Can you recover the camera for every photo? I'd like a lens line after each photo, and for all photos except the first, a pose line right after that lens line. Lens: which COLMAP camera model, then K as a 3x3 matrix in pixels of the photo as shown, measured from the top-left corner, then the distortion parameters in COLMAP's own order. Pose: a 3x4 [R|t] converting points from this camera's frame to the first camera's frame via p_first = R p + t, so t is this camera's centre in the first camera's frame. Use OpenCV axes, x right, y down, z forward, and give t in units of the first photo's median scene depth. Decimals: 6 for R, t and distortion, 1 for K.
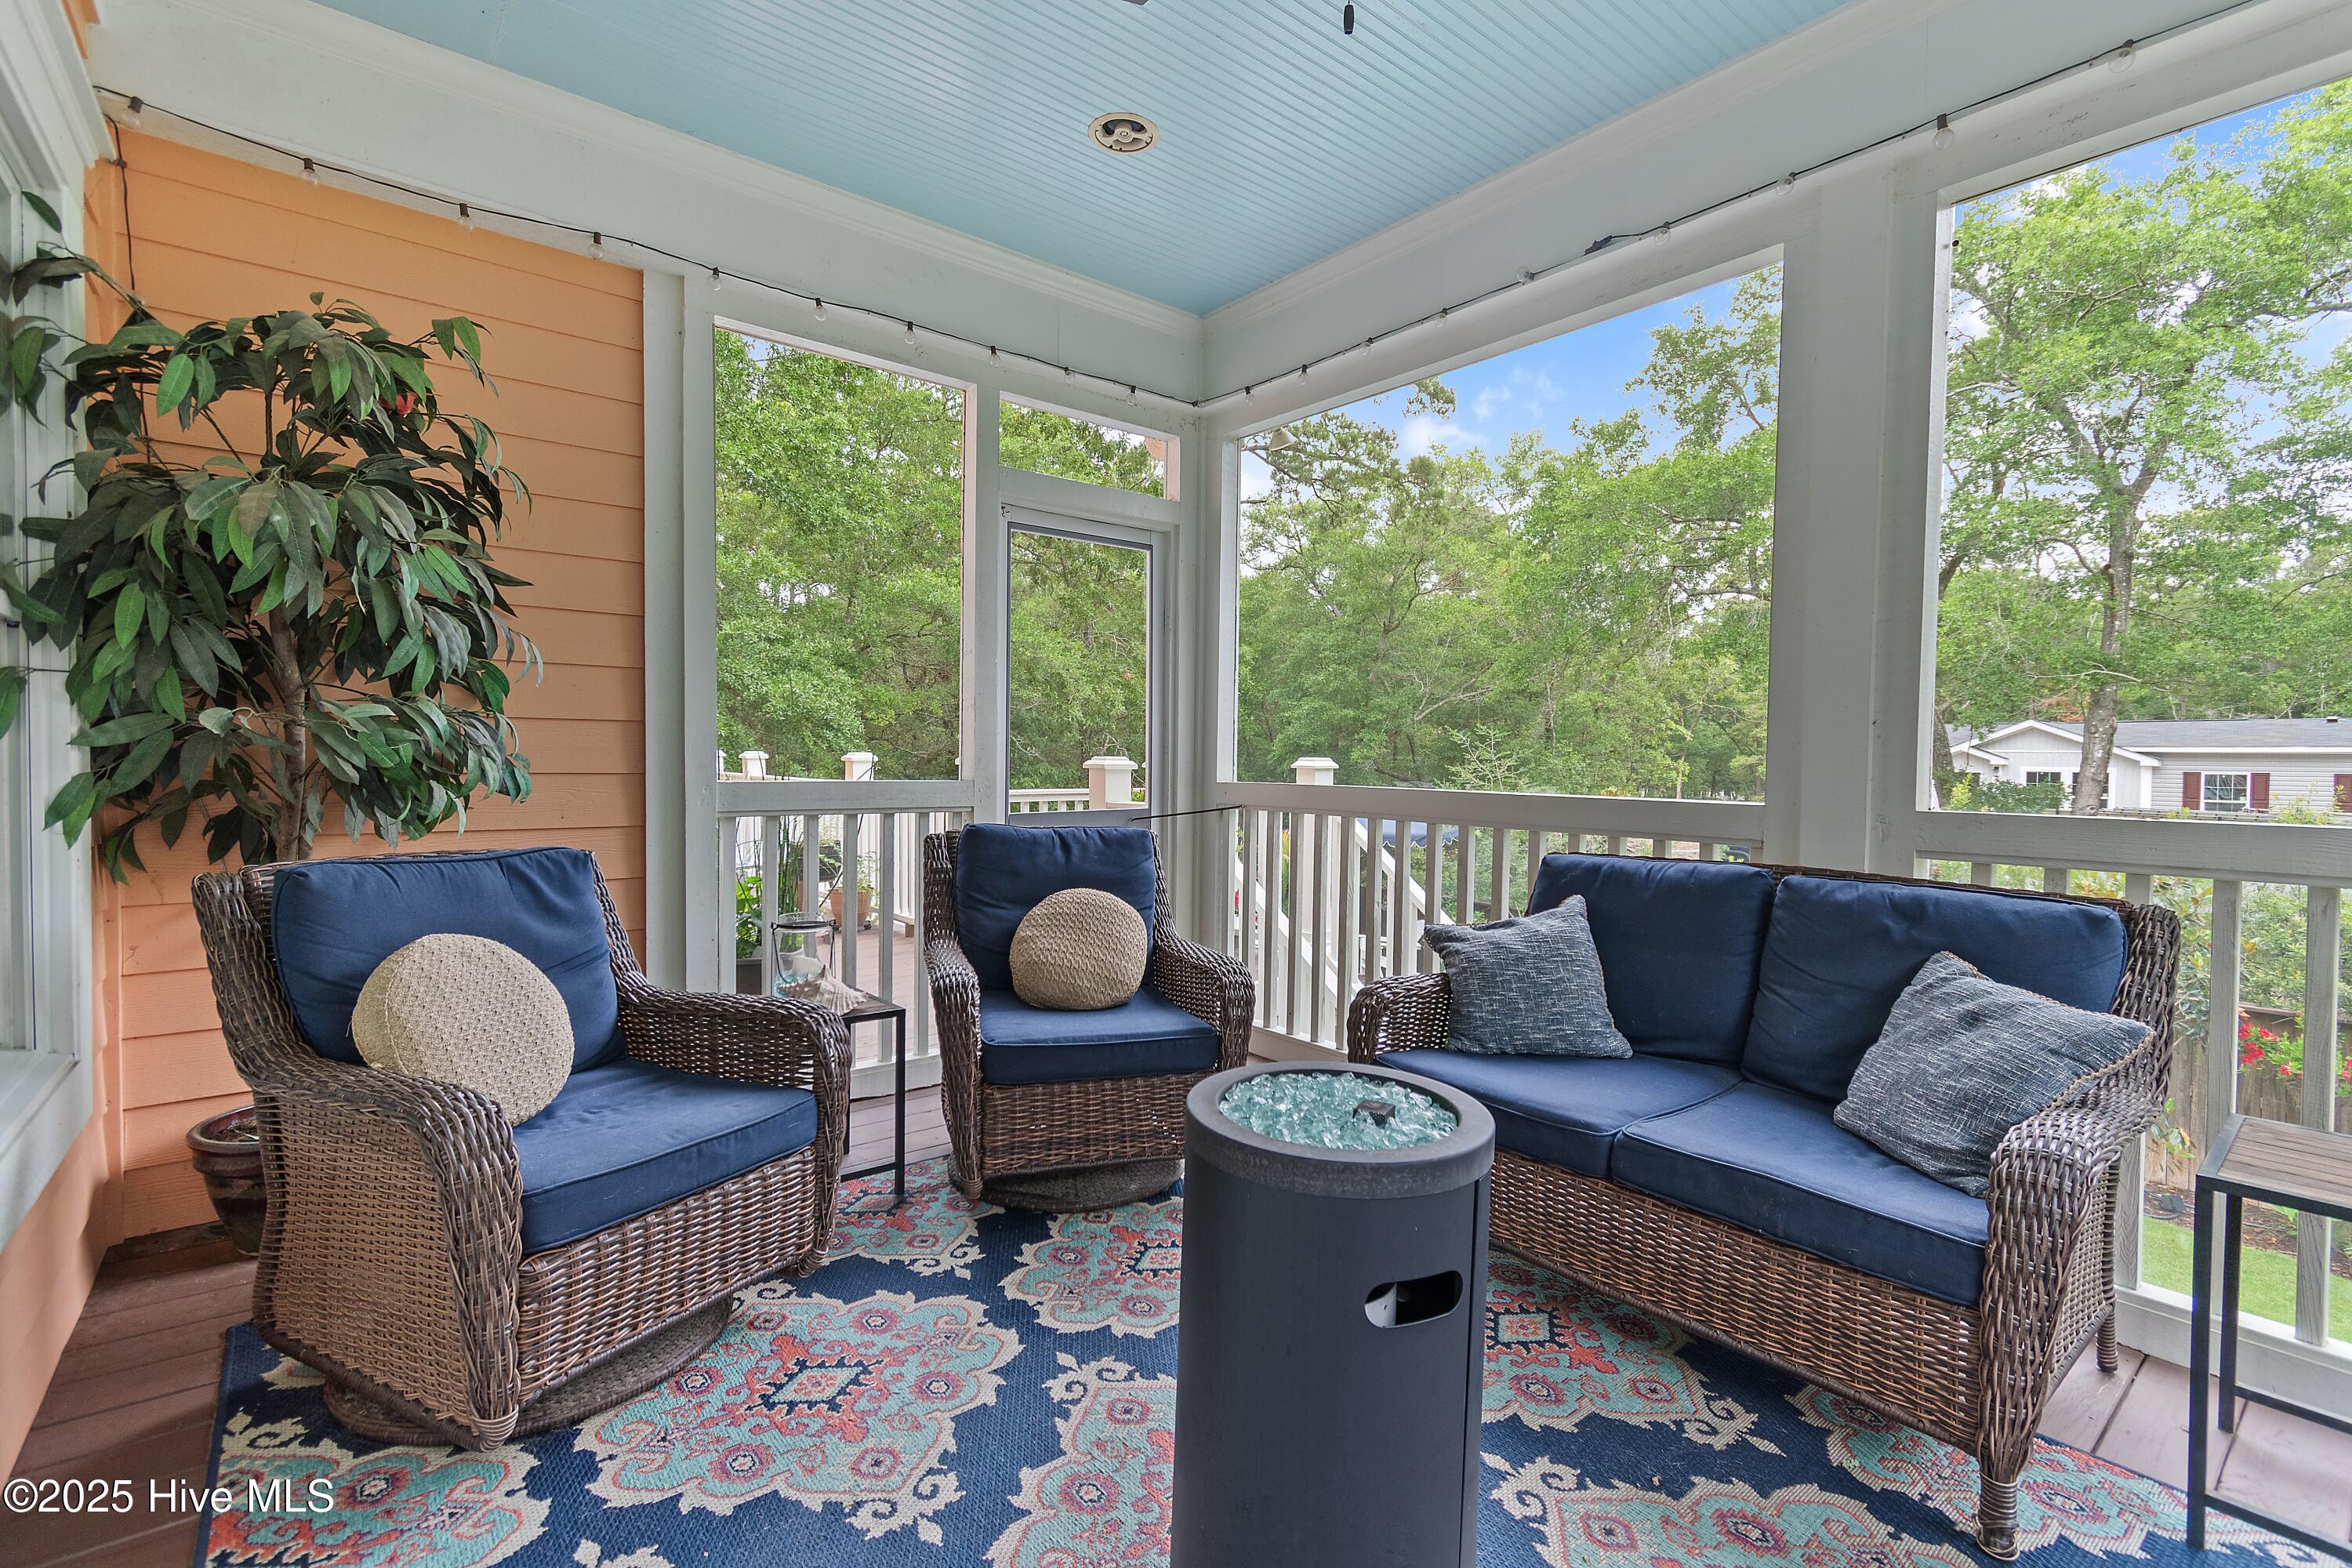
lens RADIAL K [[1033.0, 0, 1180.7], [0, 1033.0, 778.4], [0, 0, 1]] dist [0.004665, -0.001372]
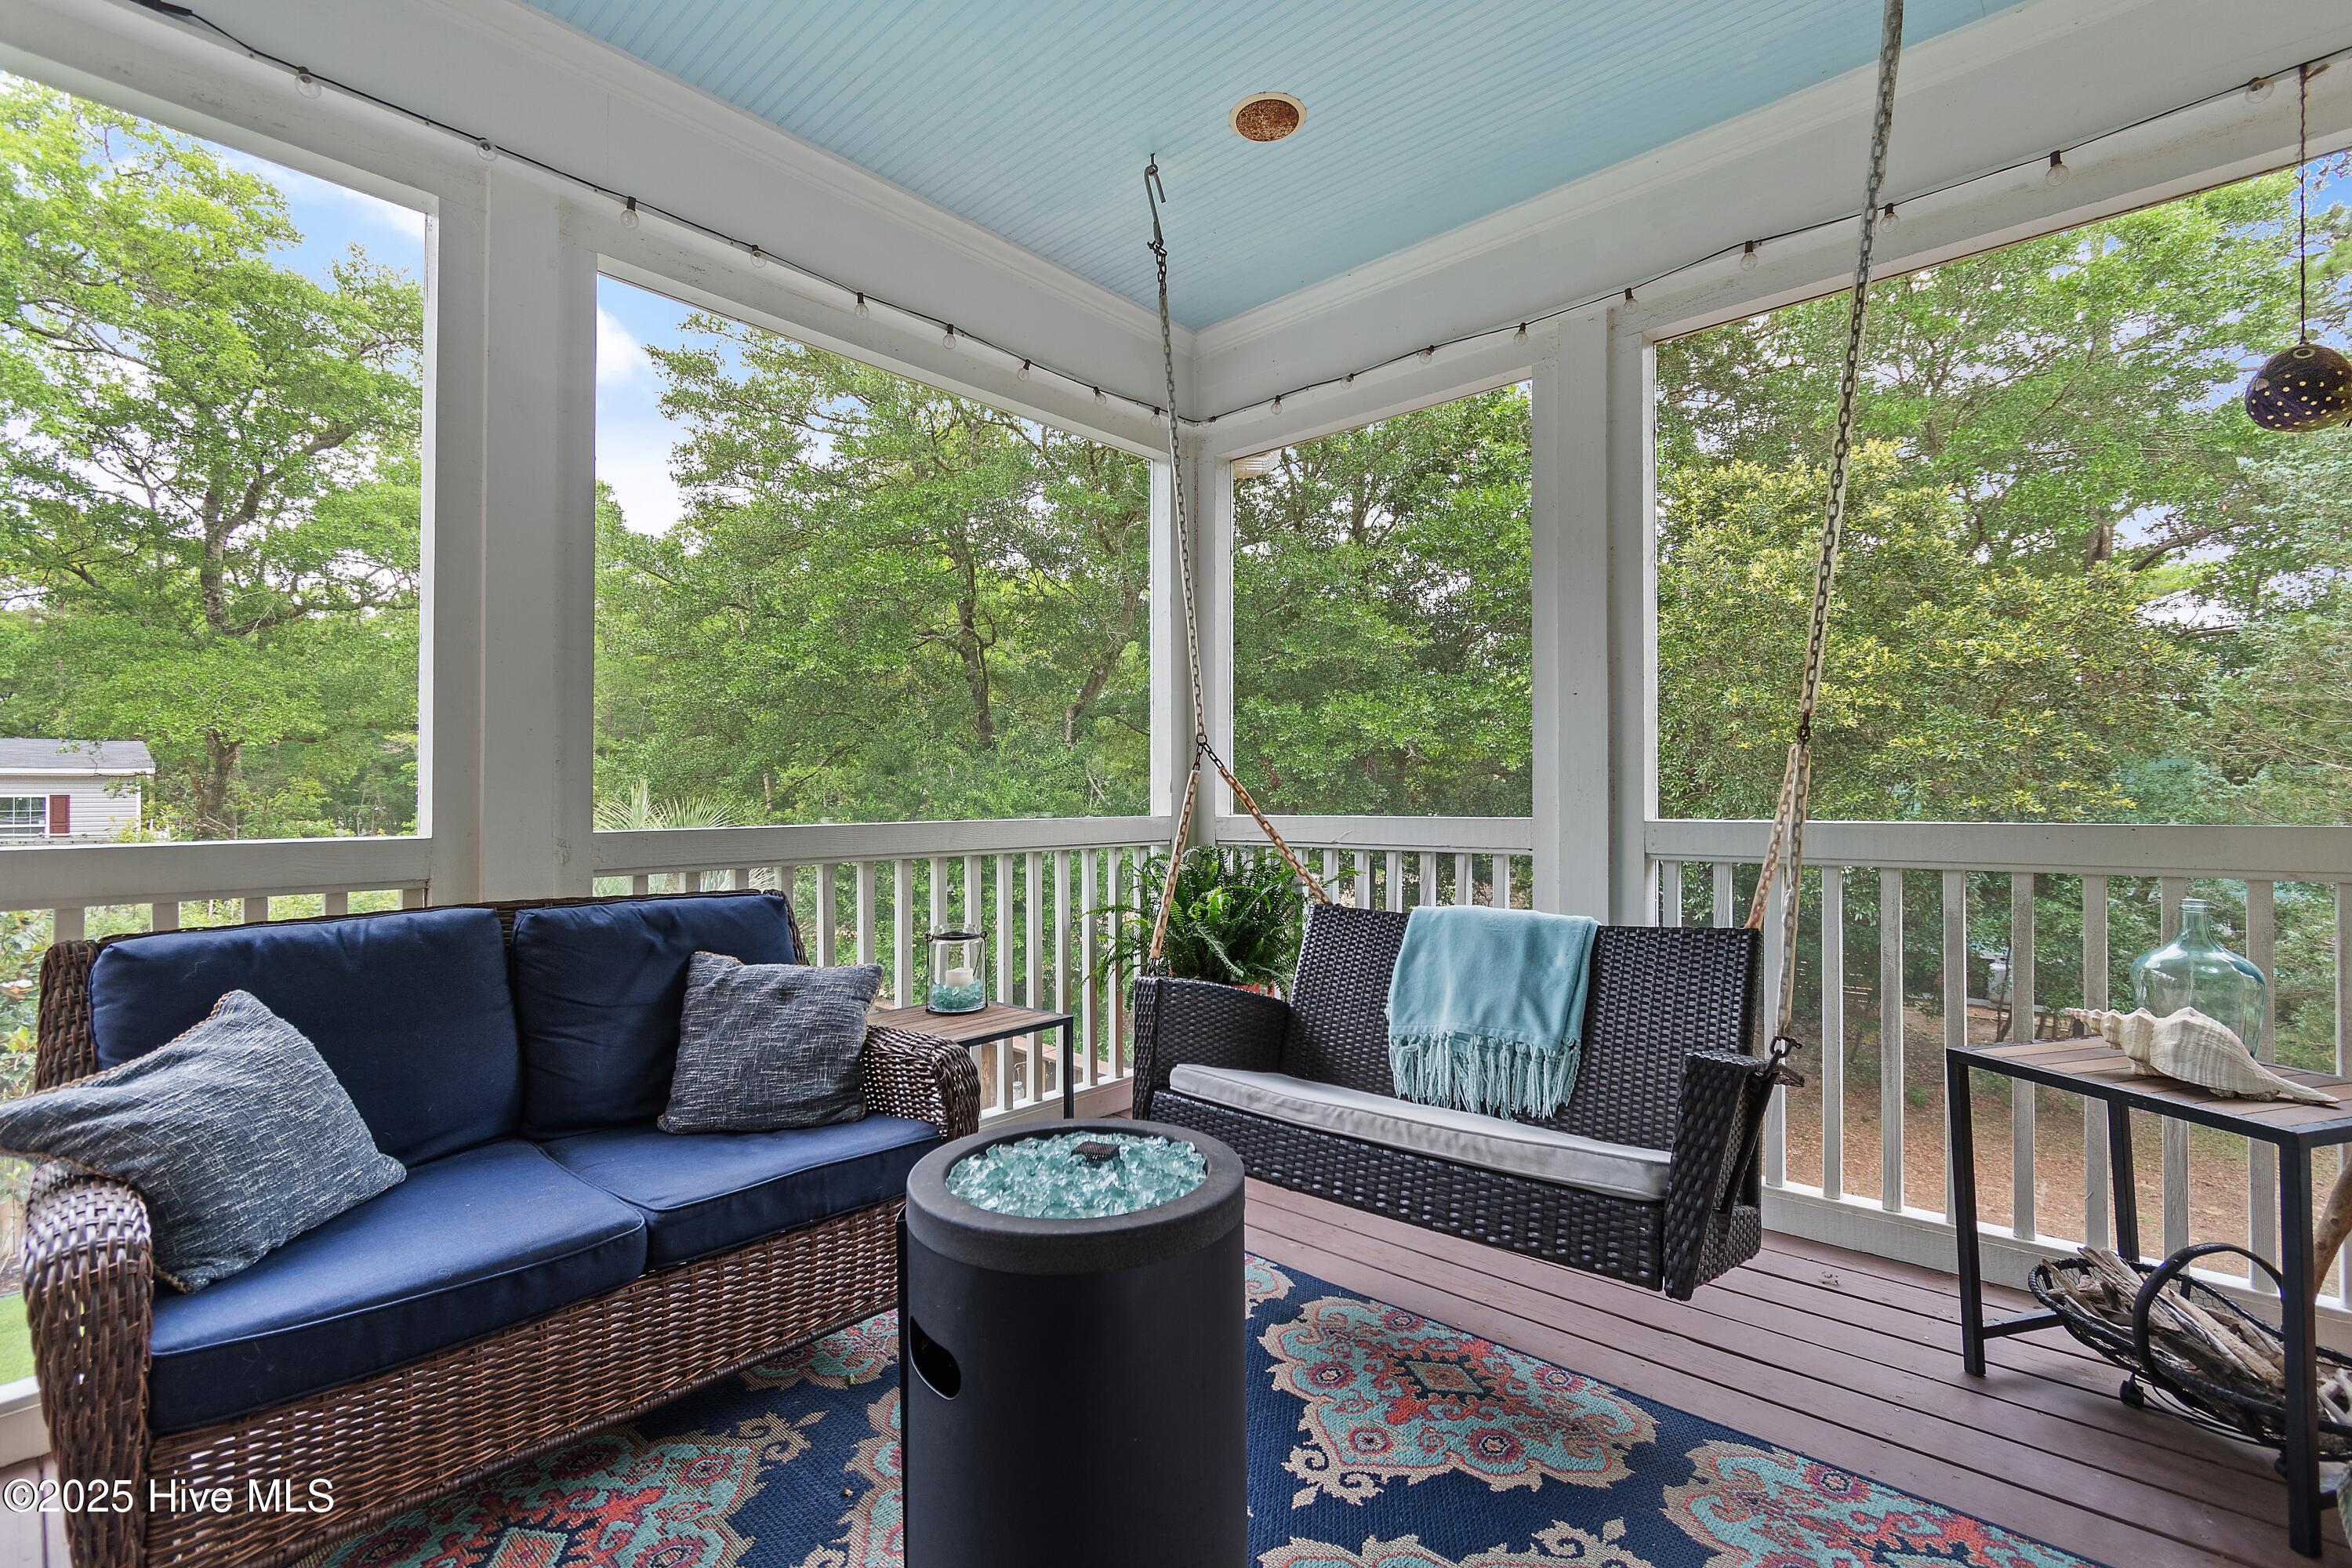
lens RADIAL K [[1091.1, 0, 1168.6], [0, 1091.1, 763.8], [0, 0, 1]] dist [0.025364, -0.000184]
pose [[-0.140117, 0.009681, 0.990088, -0.531106], [0.021246, 0.999751, -0.006769, -0.020464], [-0.989907, 0.020087, -0.140288, 0.650066]]
